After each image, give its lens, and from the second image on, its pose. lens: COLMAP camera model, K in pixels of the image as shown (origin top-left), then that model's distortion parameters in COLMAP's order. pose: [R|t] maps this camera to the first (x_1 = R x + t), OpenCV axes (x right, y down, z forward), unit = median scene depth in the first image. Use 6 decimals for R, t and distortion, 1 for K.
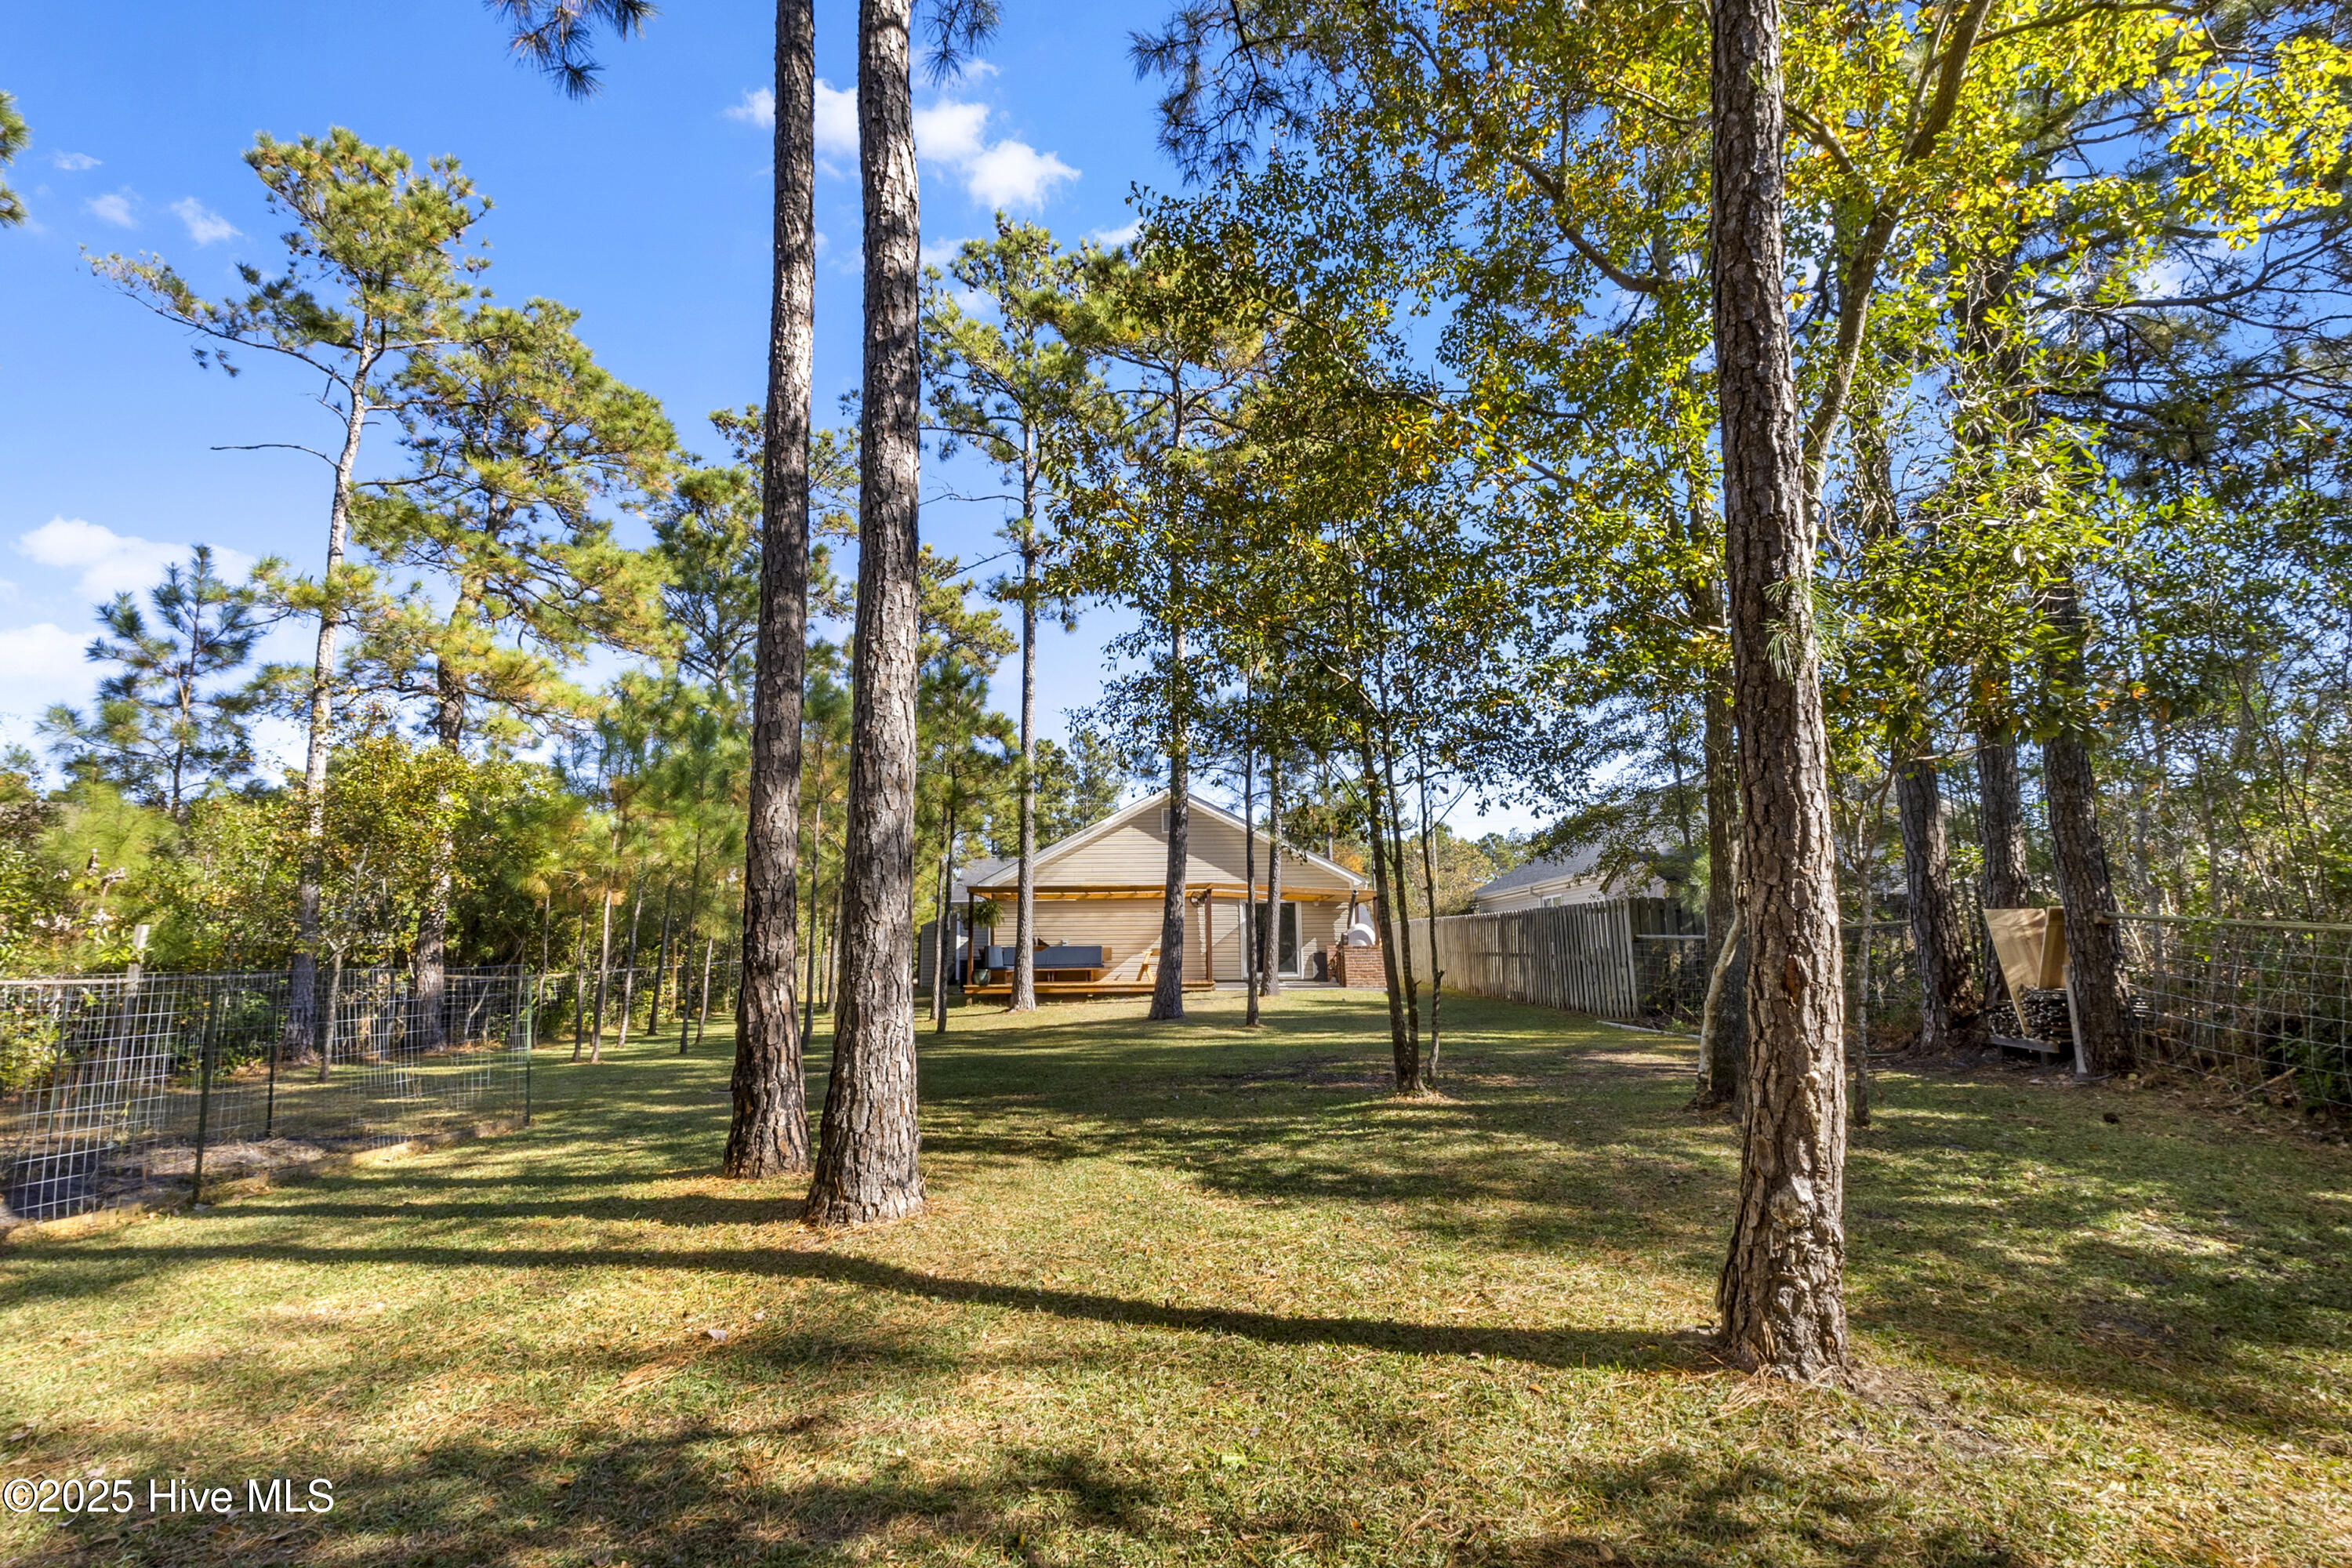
lens RADIAL K [[1083.4, 0, 1176.0], [0, 1083.4, 784.0], [0, 0, 1]] dist [-0.004464, -0.000056]
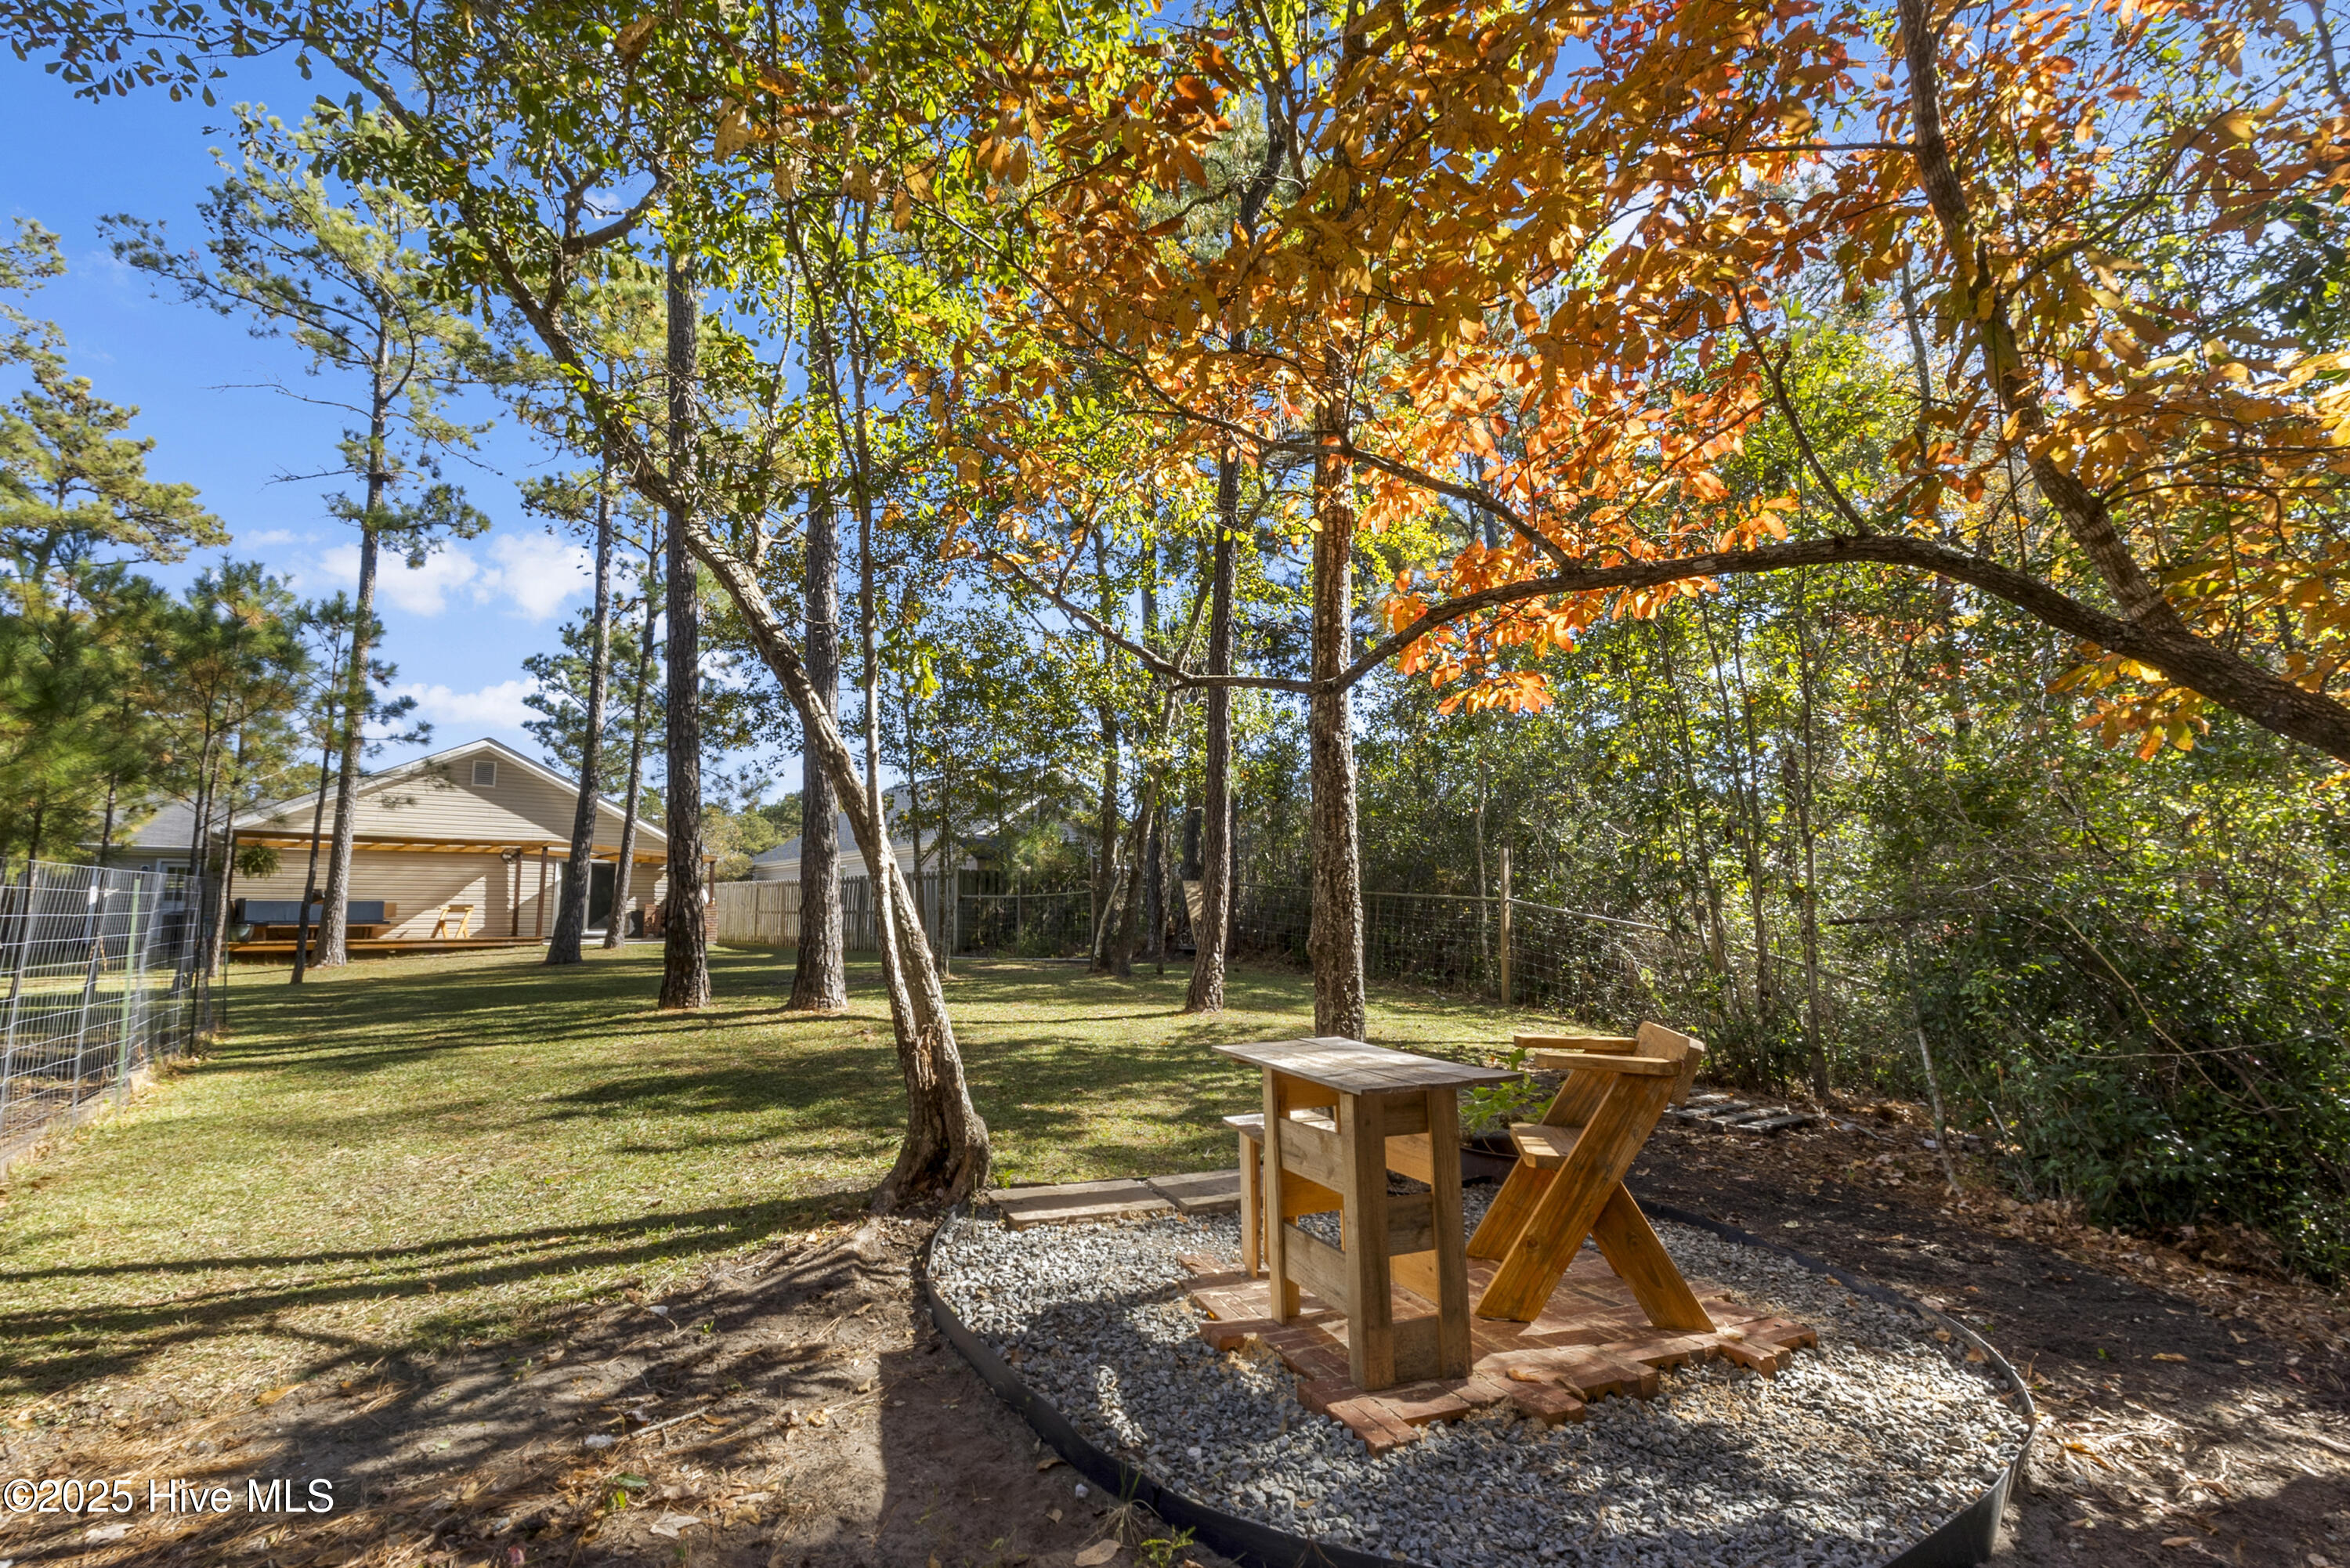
lens RADIAL K [[1082.4, 0, 1175.0], [0, 1082.4, 784.0], [0, 0, 1]] dist [-0.004464, -0.000056]
pose [[0.749412, 0.088306, 0.656189, -0.277118], [-0.101461, 0.994677, -0.017982, -0.004796], [-0.654284, -0.053102, 0.754382, -0.214002]]
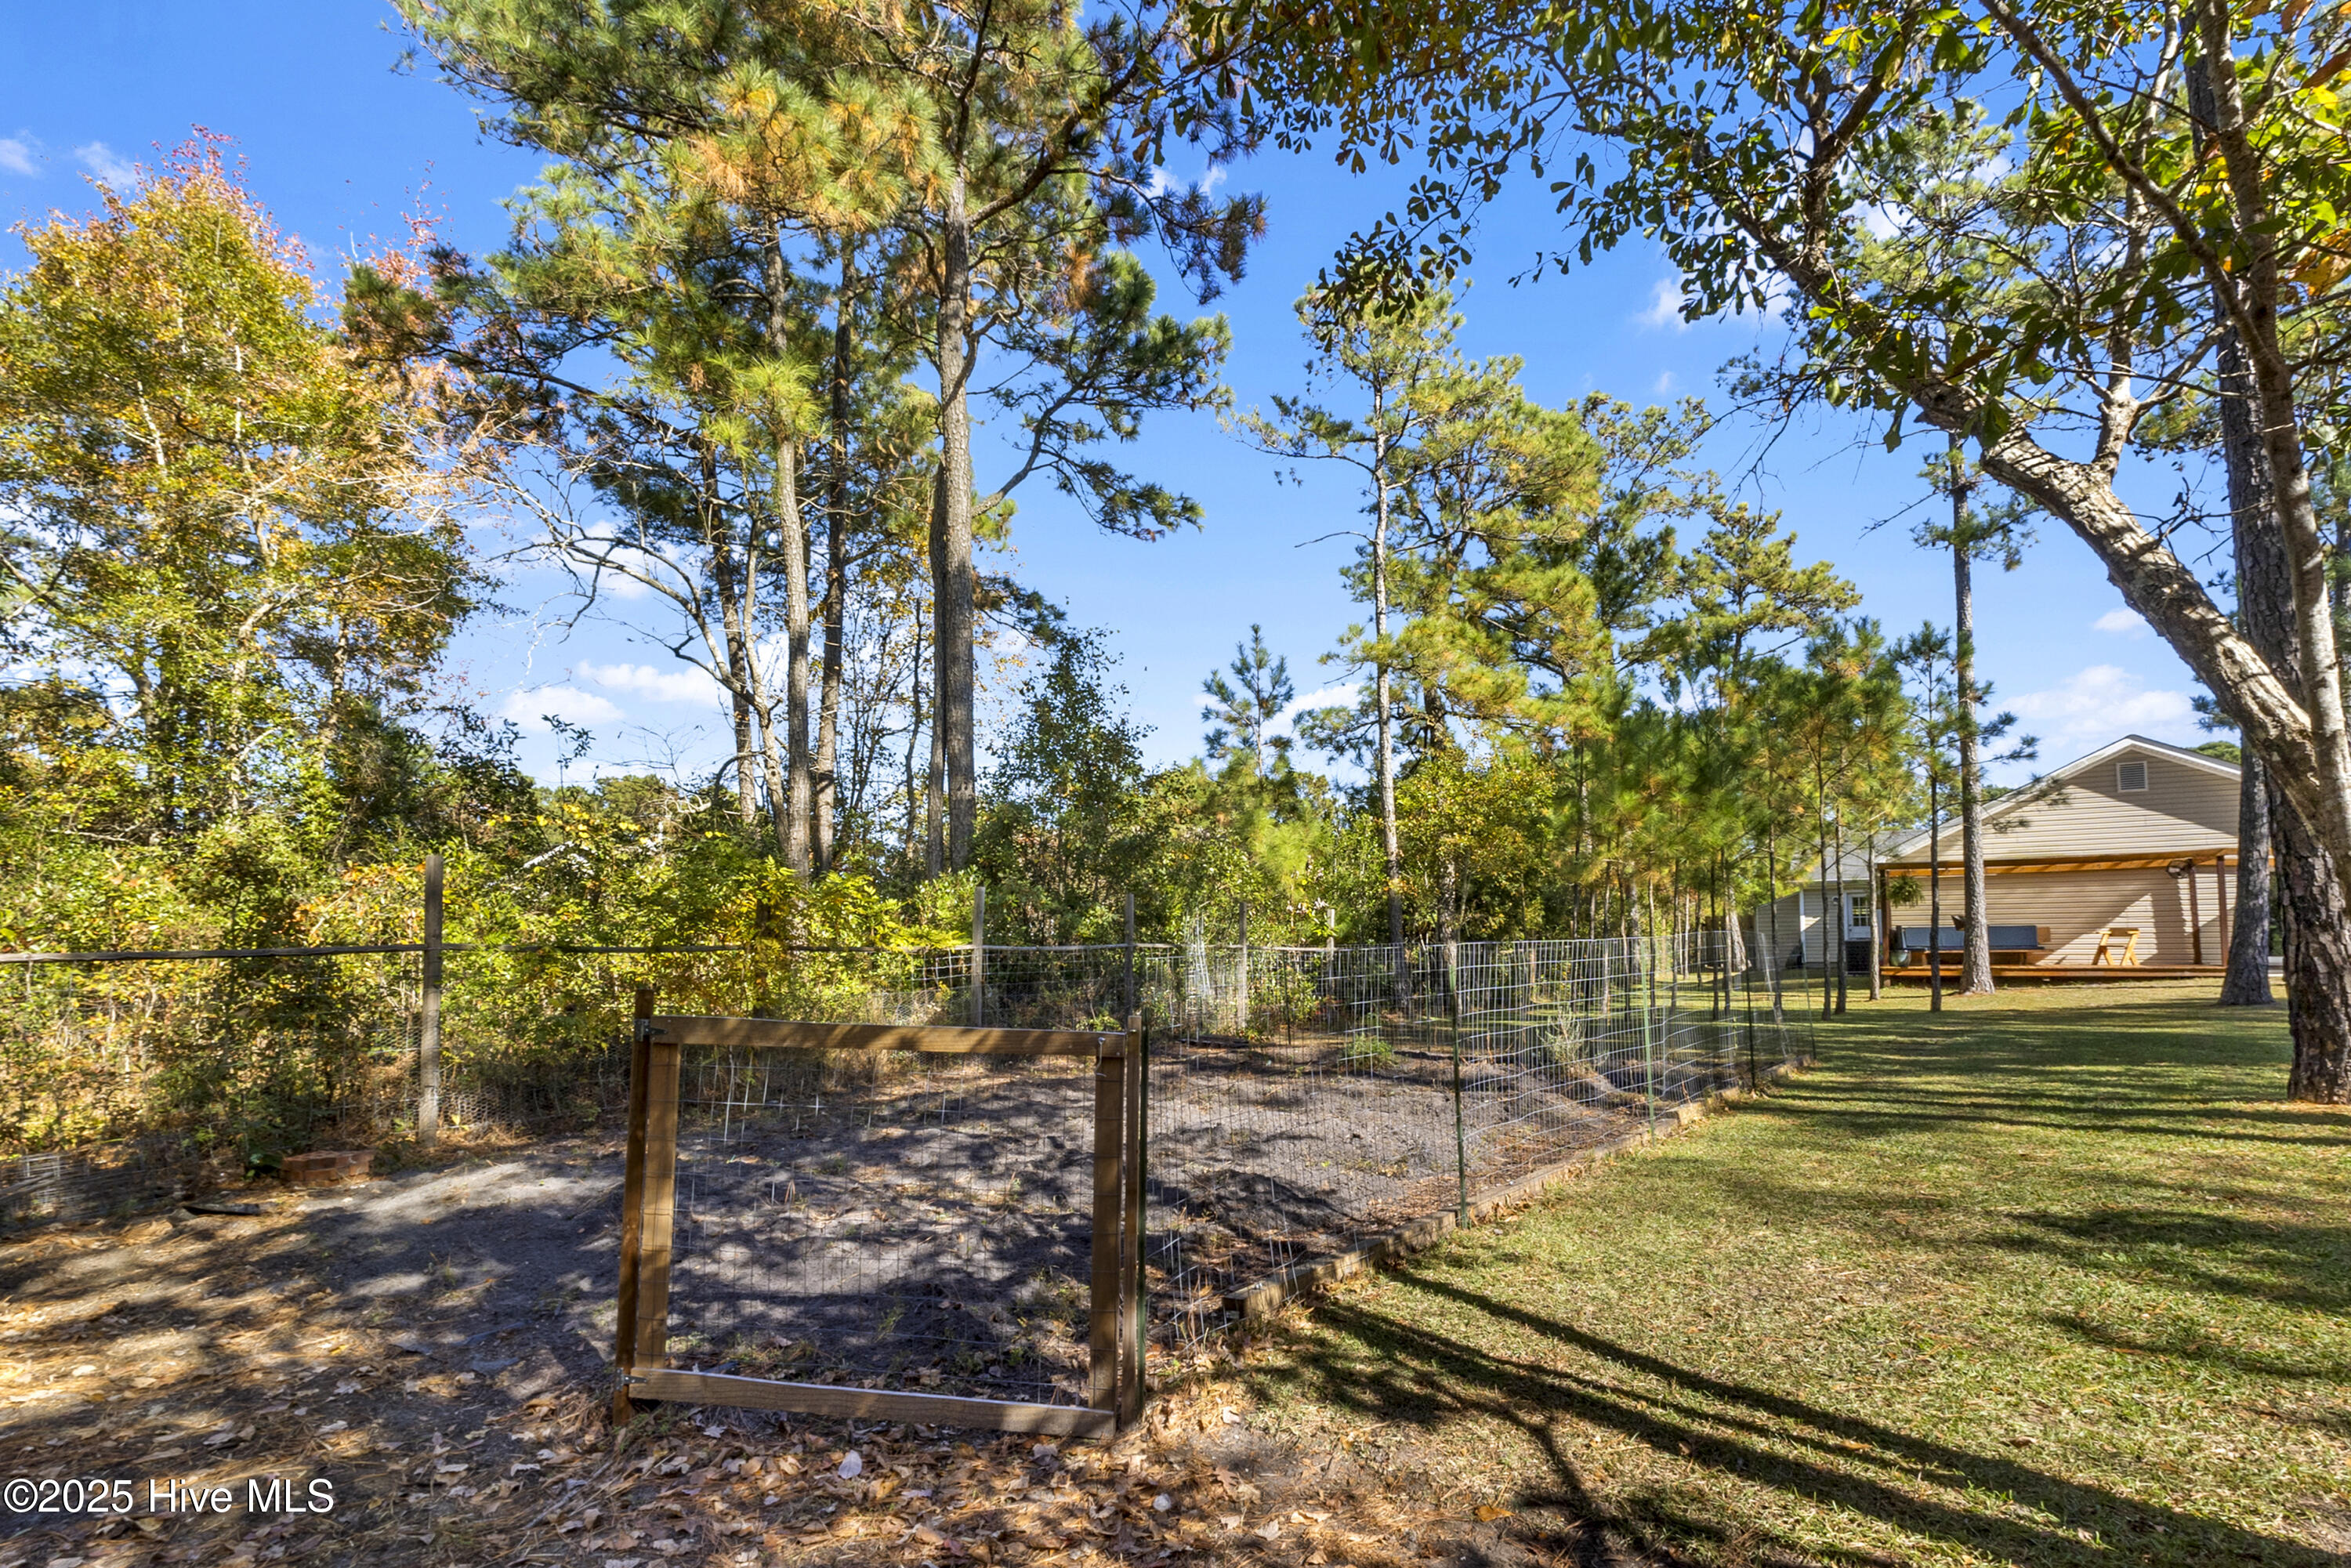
lens RADIAL K [[1103.2, 0, 1236.2], [0, 1103.2, 881.5], [0, 0, 1]] dist [-0.003507, -0.000764]
pose [[0.837792, -0.029325, -0.545202, -0.196539], [0.083559, 0.993680, 0.074954, -0.013266], [0.539558, -0.108353, 0.834947, -0.152395]]
